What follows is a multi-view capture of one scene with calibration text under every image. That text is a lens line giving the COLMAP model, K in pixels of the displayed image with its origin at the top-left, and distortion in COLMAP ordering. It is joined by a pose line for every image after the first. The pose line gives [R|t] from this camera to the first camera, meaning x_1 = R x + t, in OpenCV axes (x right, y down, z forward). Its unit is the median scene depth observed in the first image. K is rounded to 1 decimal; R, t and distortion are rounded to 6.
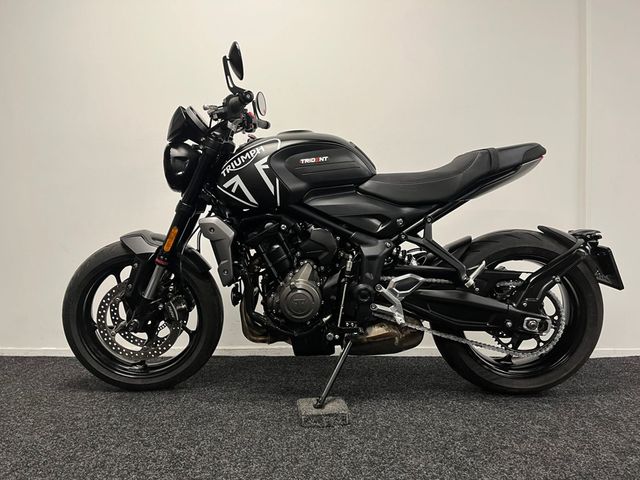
lens RADIAL K [[491.0, 0, 324.3], [0, 491.0, 241.3], [0, 0, 1]] dist [0.076273, -0.110657]
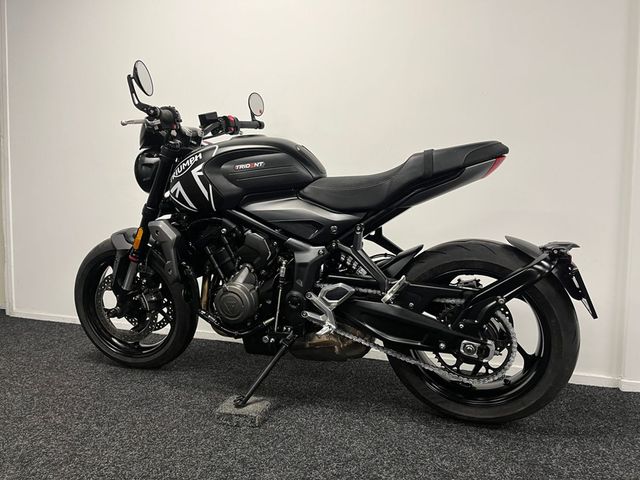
lens RADIAL K [[491.0, 0, 324.3], [0, 491.0, 241.3], [0, 0, 1]] dist [0.076273, -0.110657]
pose [[0.944542, 0.037174, -0.326280, 0.449730], [-0.021935, 0.998495, 0.050259, -0.062651], [0.327657, -0.040315, 0.943936, 0.085385]]
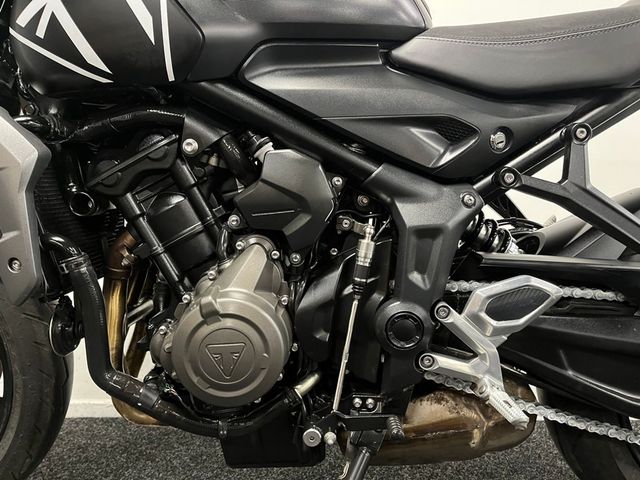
lens RADIAL K [[491.0, 0, 324.3], [0, 491.0, 241.3], [0, 0, 1]] dist [0.076273, -0.110657]
pose [[0.999762, 0.013125, 0.017435, 0.012005], [-0.013324, 0.999847, 0.011330, 0.036857], [-0.017284, -0.011560, 0.999784, 0.615396]]
